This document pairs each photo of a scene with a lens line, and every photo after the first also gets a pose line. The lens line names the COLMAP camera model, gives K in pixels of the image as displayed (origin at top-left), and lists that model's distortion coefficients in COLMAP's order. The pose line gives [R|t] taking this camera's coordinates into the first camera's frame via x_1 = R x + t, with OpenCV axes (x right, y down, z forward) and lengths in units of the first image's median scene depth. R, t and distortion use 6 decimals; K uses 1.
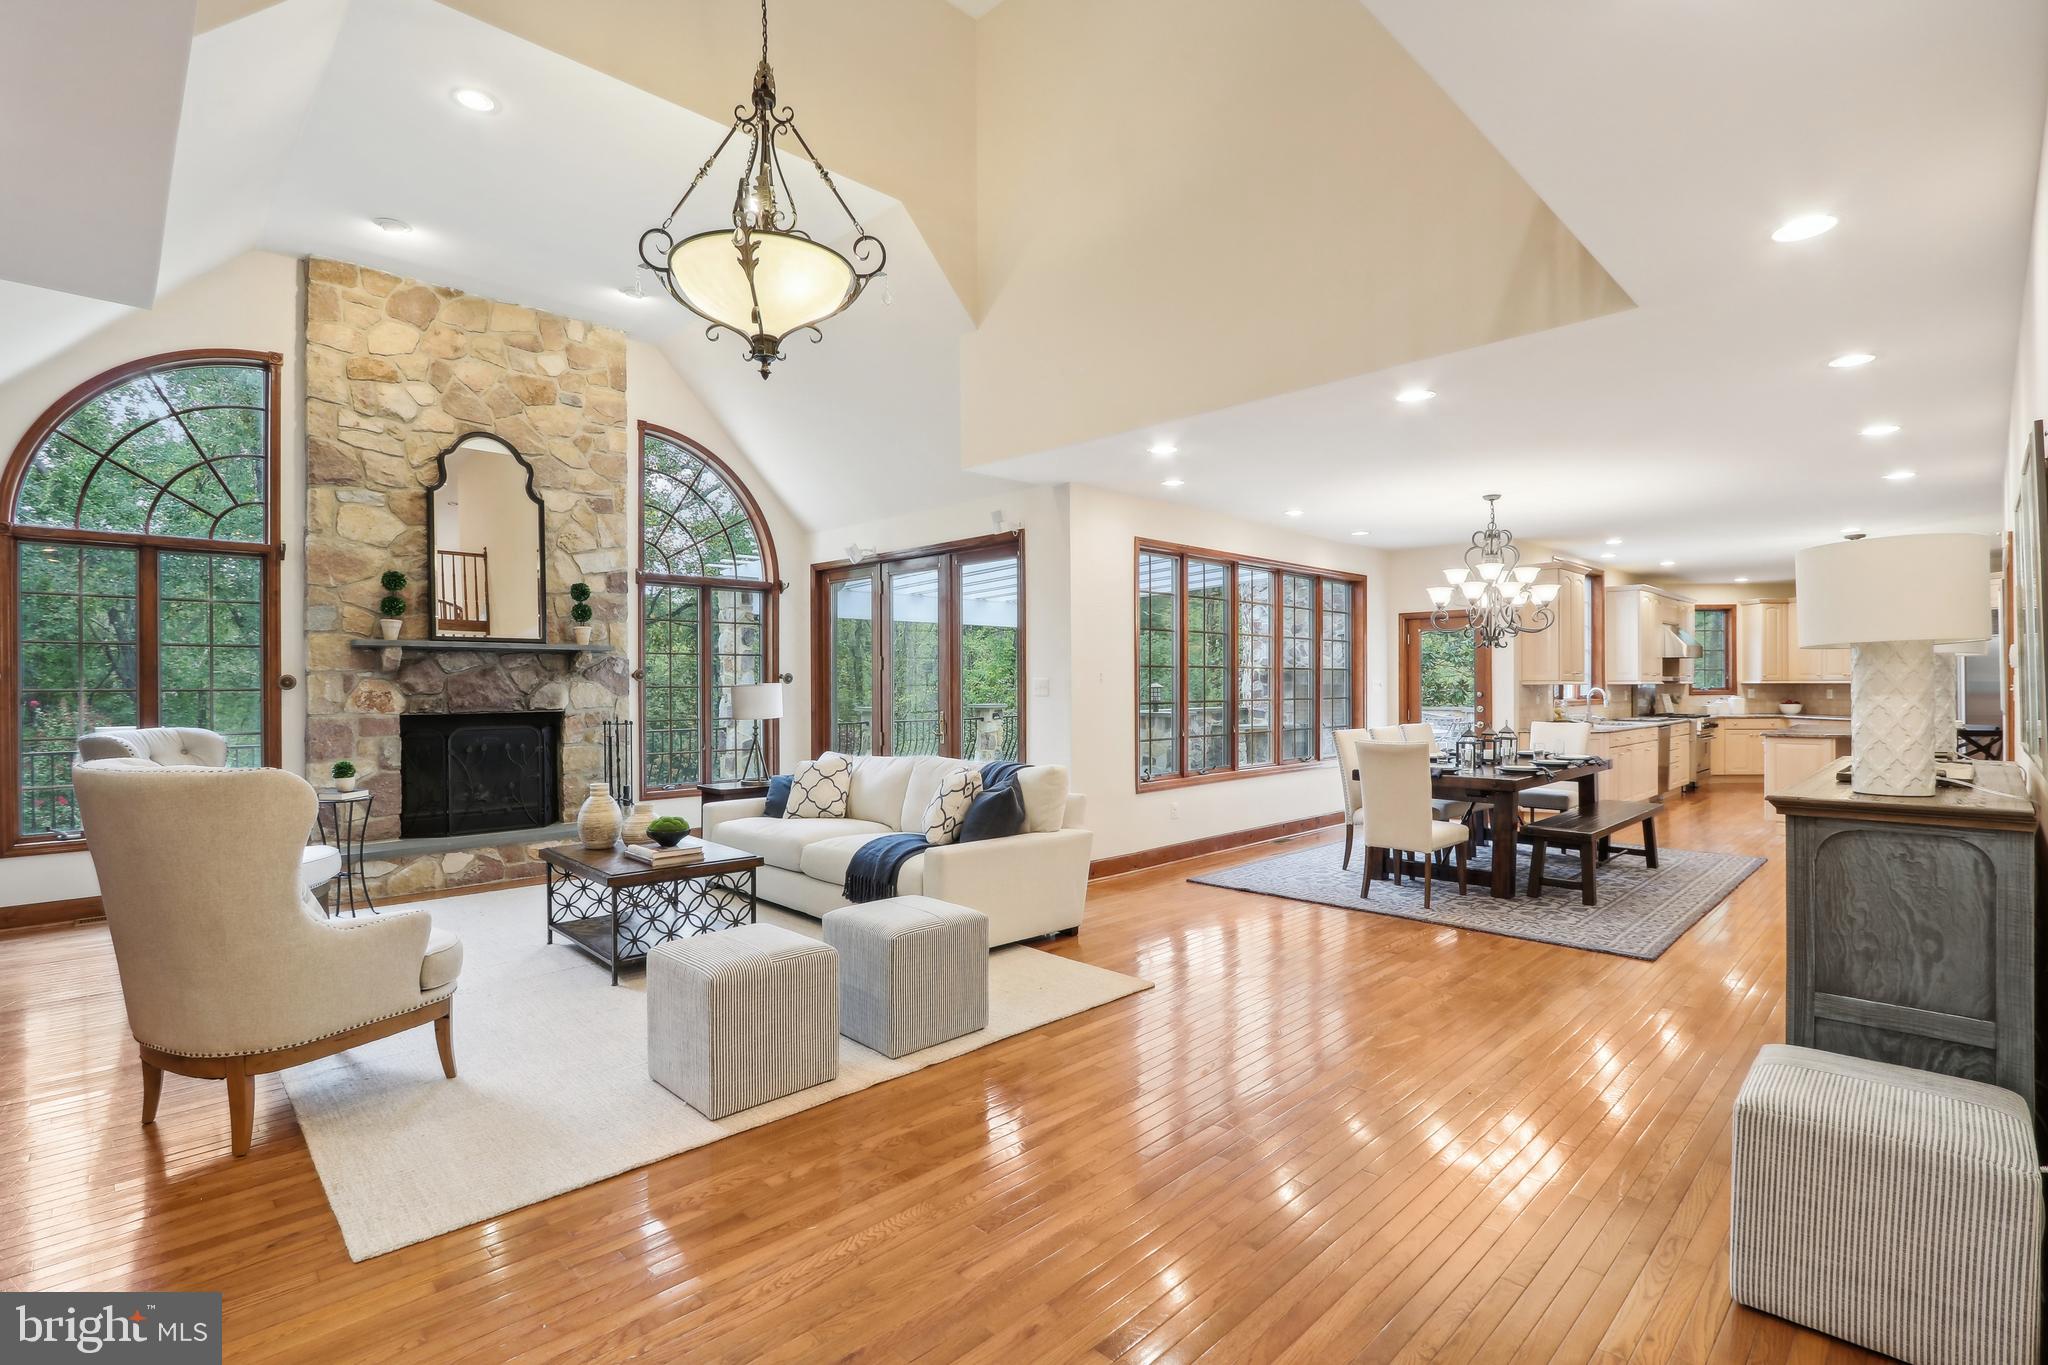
lens RADIAL K [[953.0, 0, 1025.8], [0, 953.0, 687.3], [0, 0, 1]] dist [-0.012868, -0.000875]
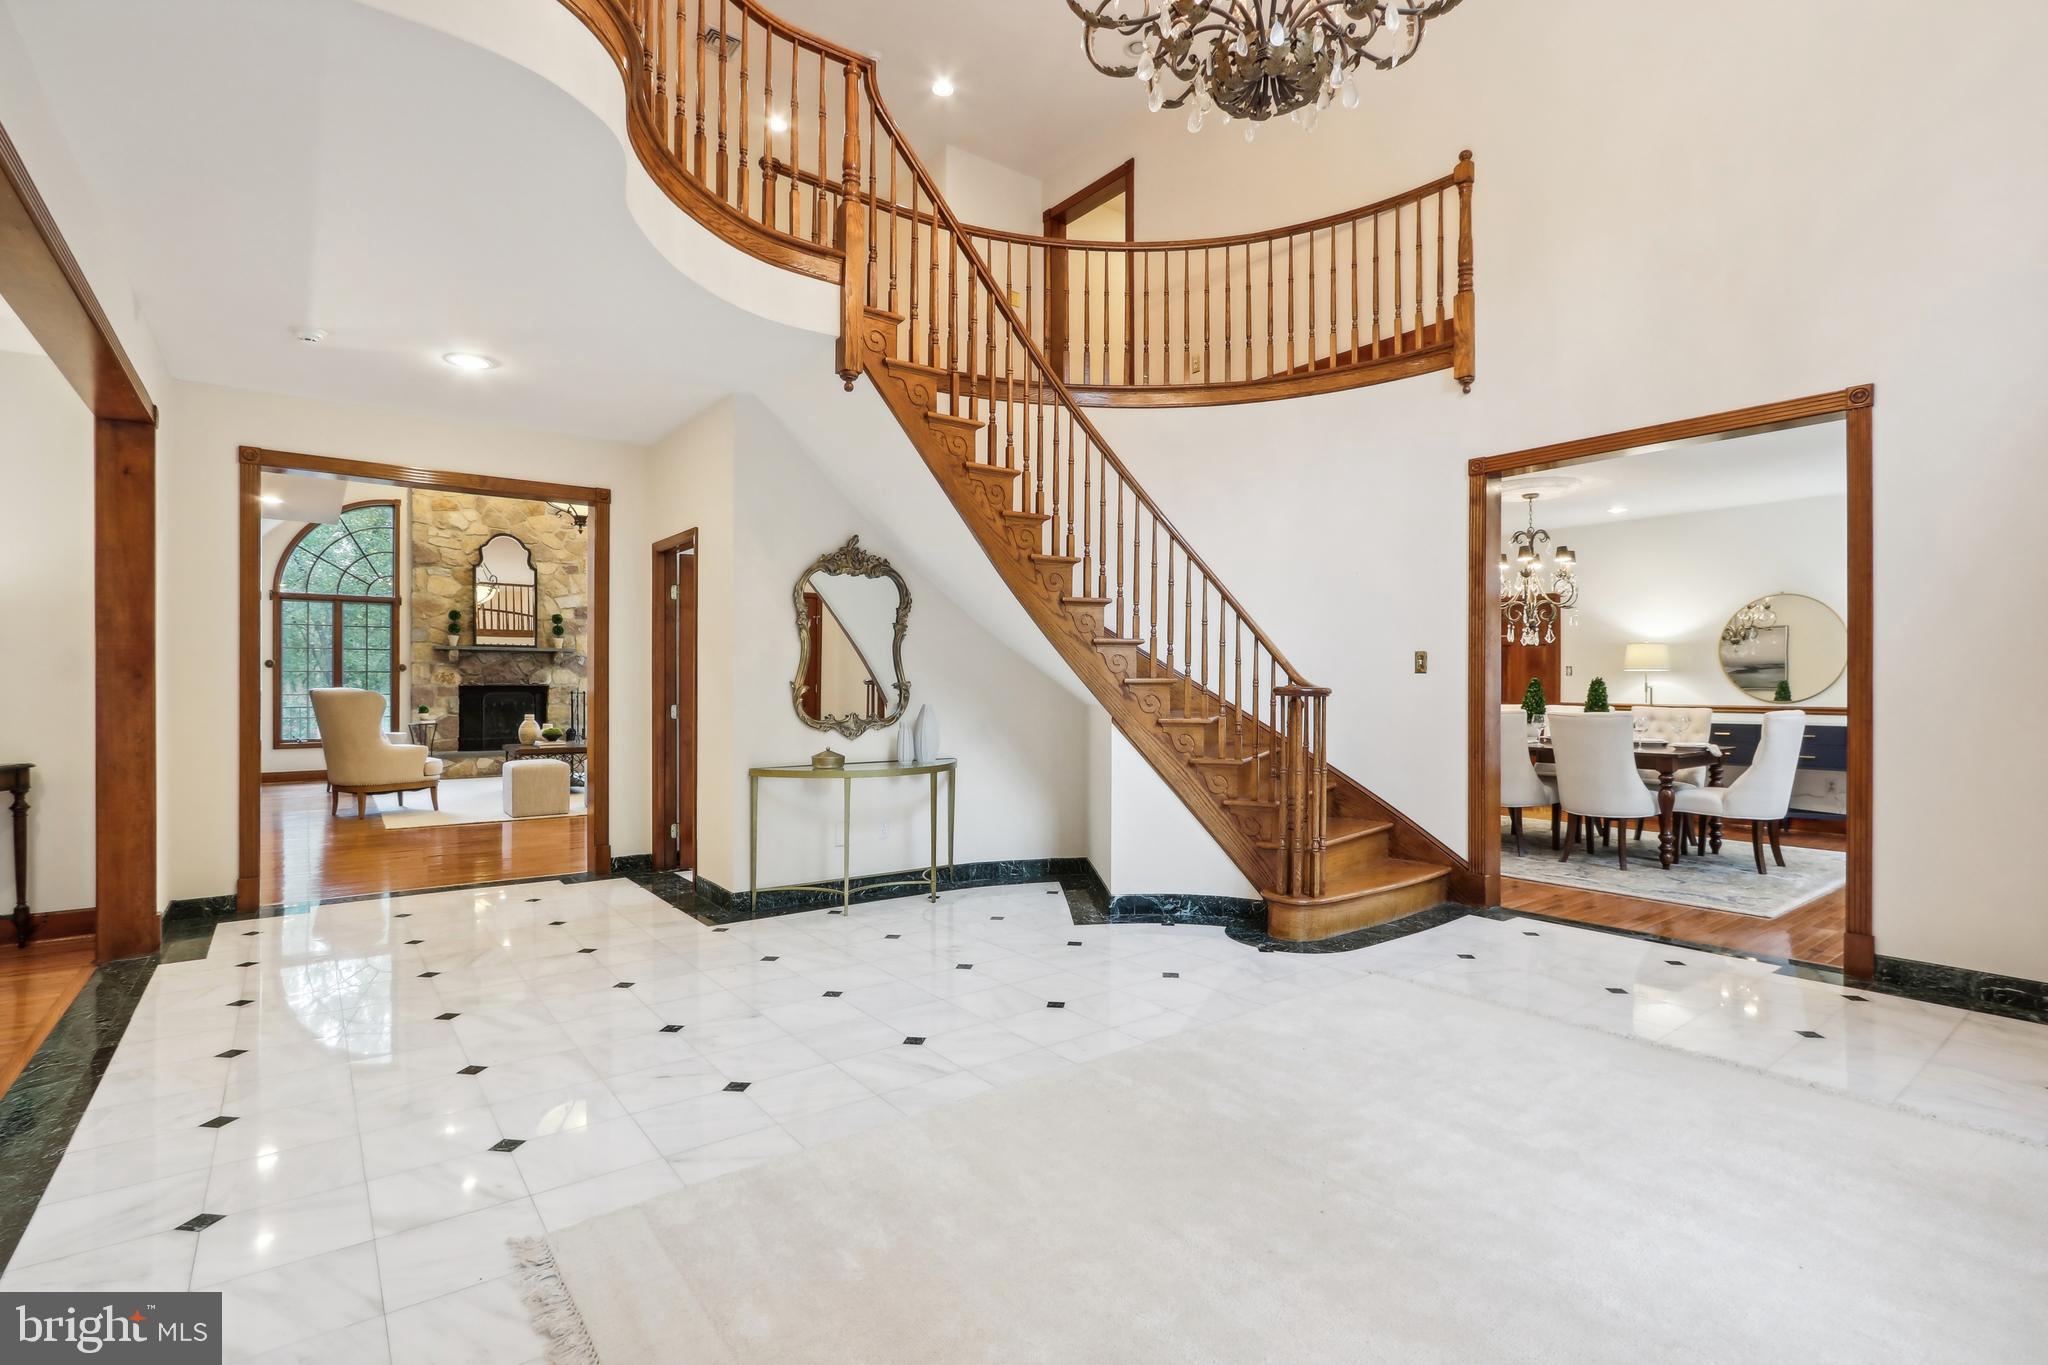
lens RADIAL K [[953.0, 0, 1025.8], [0, 953.0, 687.3], [0, 0, 1]] dist [-0.012868, -0.000875]
pose [[0.992465, 0.005819, -0.122393, 0.638538], [-0.005887, 0.999983, -0.000193, 0.024120], [0.122390, 0.000912, 0.992482, -0.681165]]
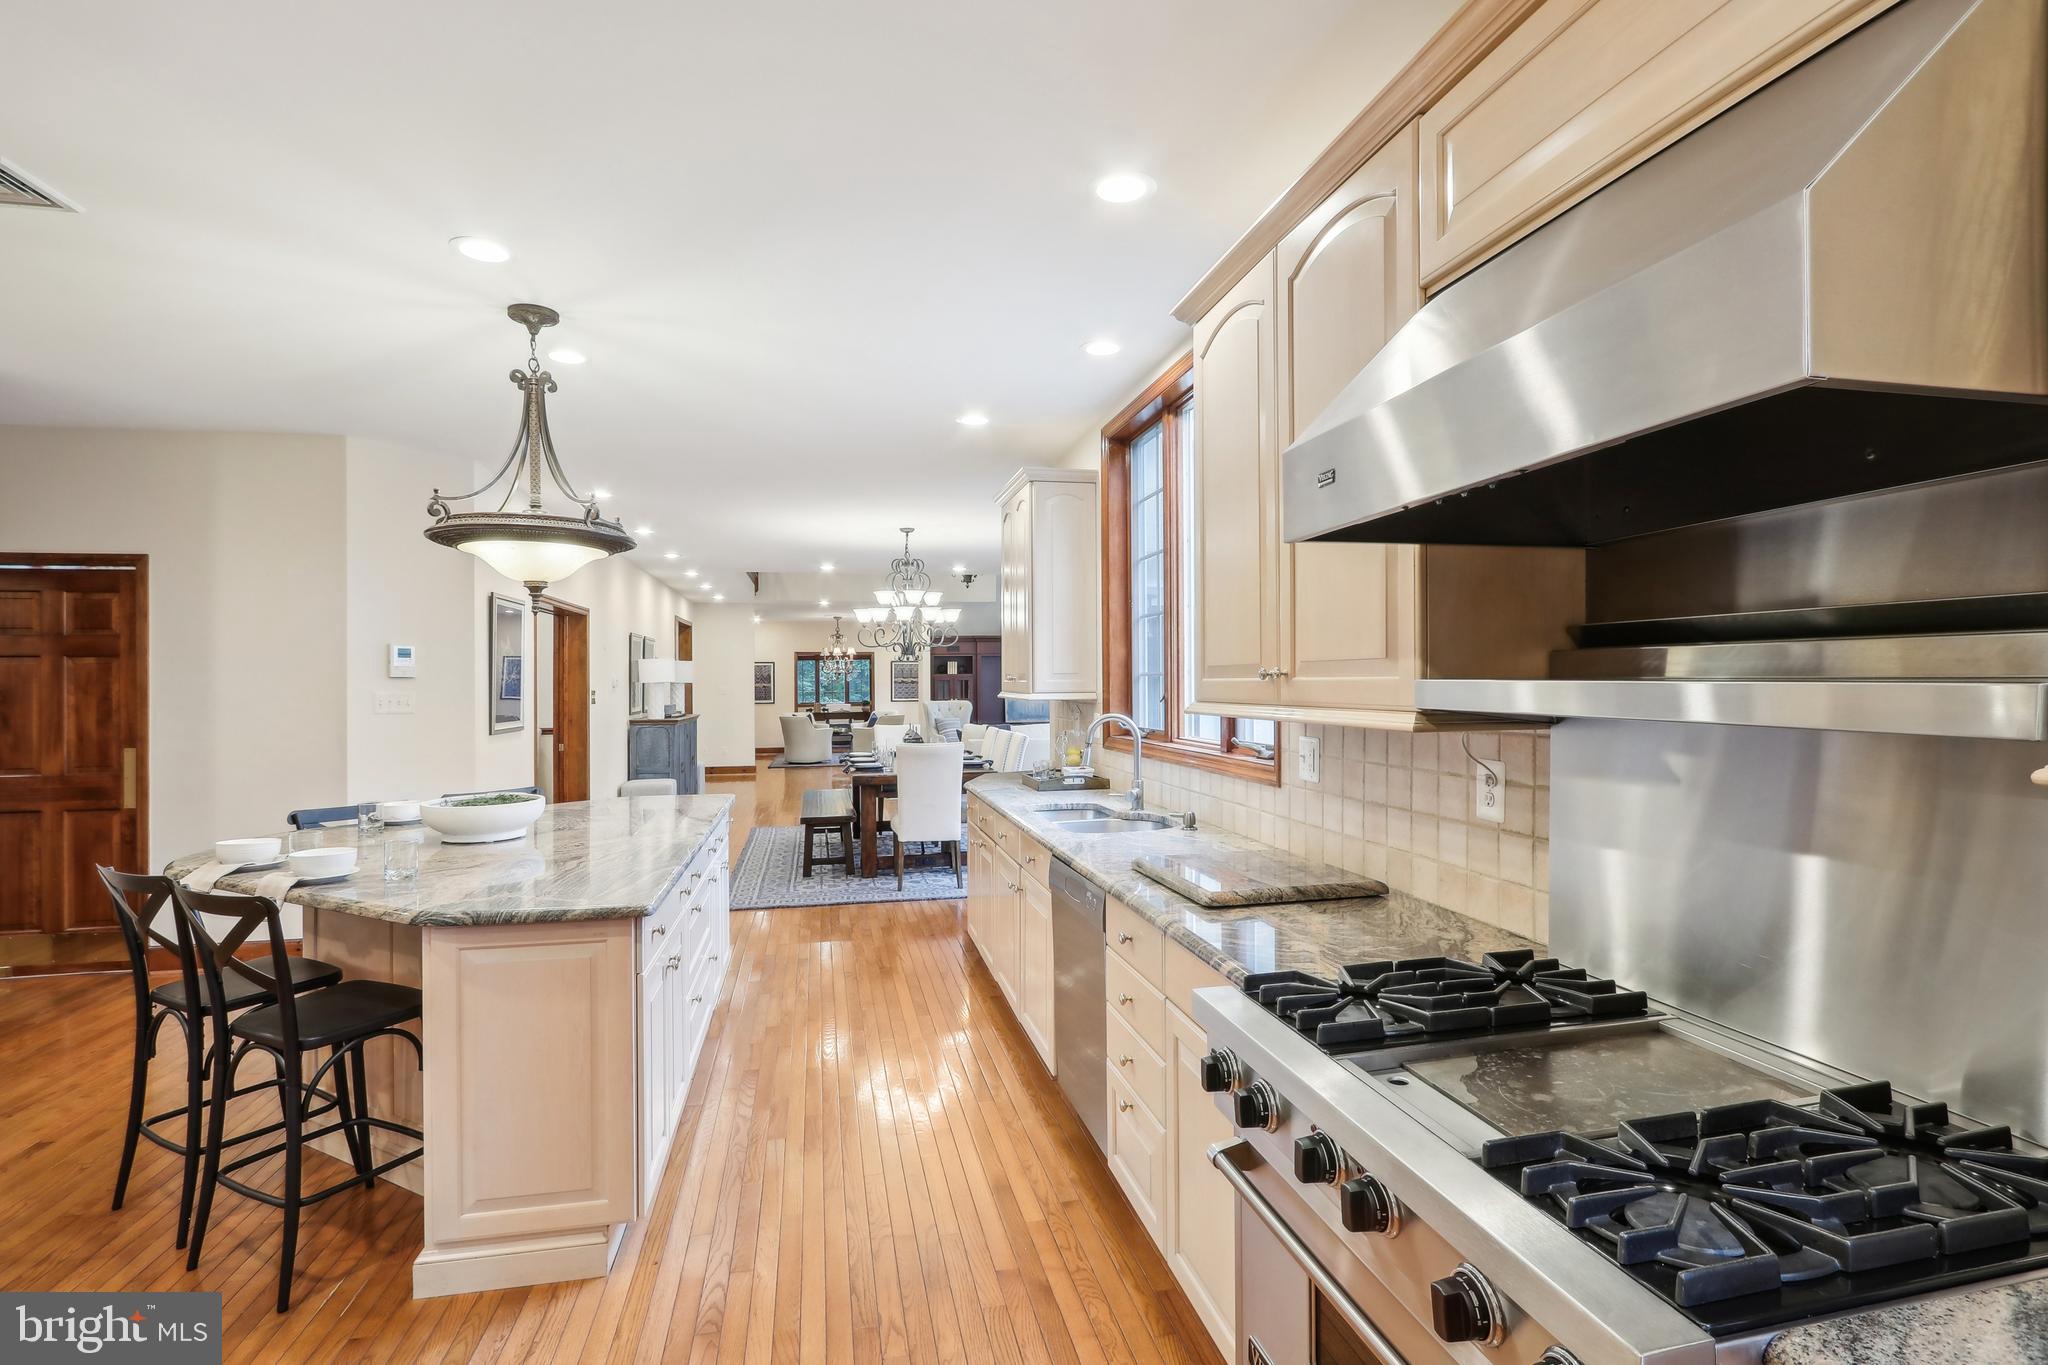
lens RADIAL K [[976.9, 0, 1025.0], [0, 976.9, 665.0], [0, 0, 1]] dist [-0.003044, -0.000729]
pose [[-0.538683, -0.008379, -0.842467, 1.426657], [0.005373, 0.999896, -0.013380, -0.019060], [0.842492, -0.011734, -0.538582, 1.771203]]
